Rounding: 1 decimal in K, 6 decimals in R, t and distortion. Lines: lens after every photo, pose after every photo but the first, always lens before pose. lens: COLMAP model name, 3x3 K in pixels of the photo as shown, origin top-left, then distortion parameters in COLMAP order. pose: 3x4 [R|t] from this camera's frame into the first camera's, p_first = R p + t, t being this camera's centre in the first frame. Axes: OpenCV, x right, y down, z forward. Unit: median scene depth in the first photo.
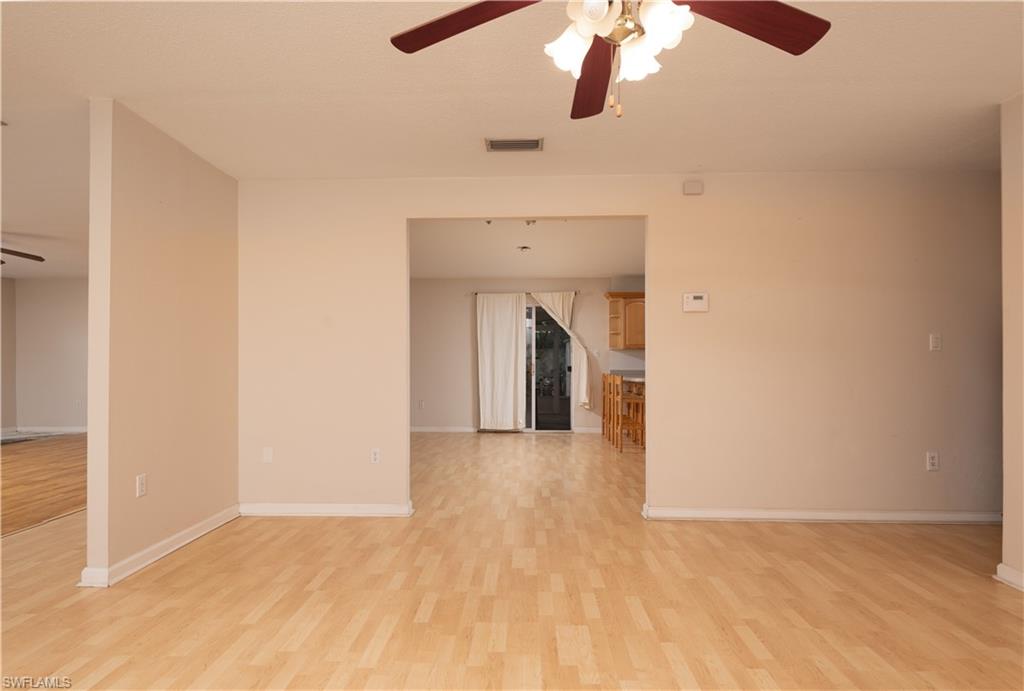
lens RADIAL K [[533.0, 0, 511.4], [0, 533.0, 354.2], [0, 0, 1]] dist [0.000046, -0.000013]
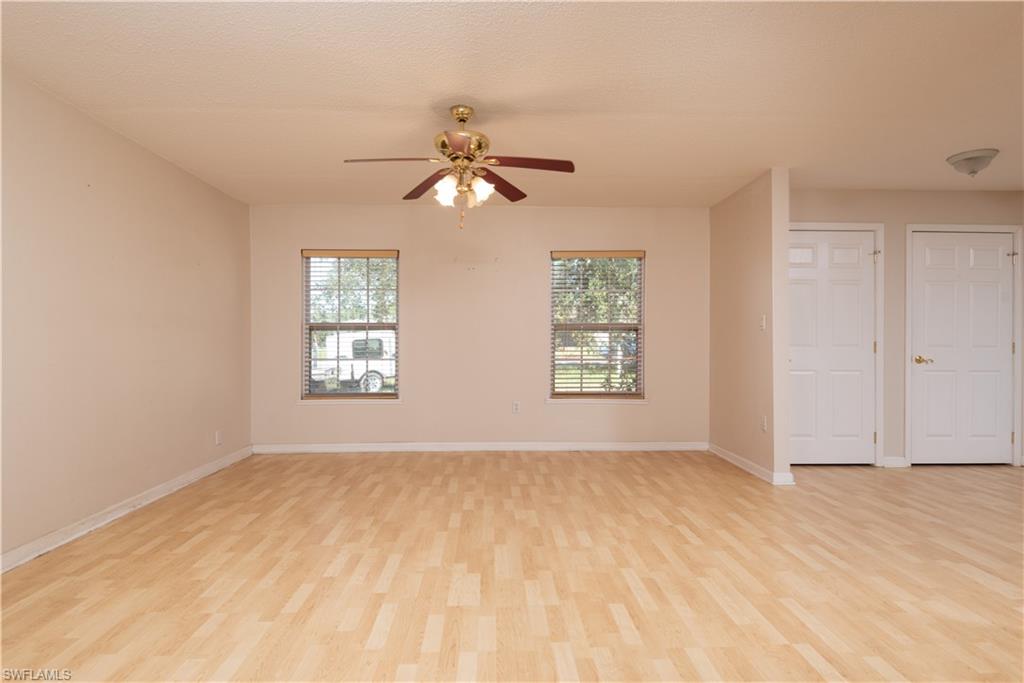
lens RADIAL K [[549.0, 0, 512.0], [0, 549.0, 341.5], [0, 0, 1]] dist [-0.000167, -0.001699]
pose [[-0.997678, 0.000537, -0.068101, 0.087082], [0.000745, 0.999995, -0.003032, 0.019768], [0.068099, -0.003075, -0.997674, 1.934002]]
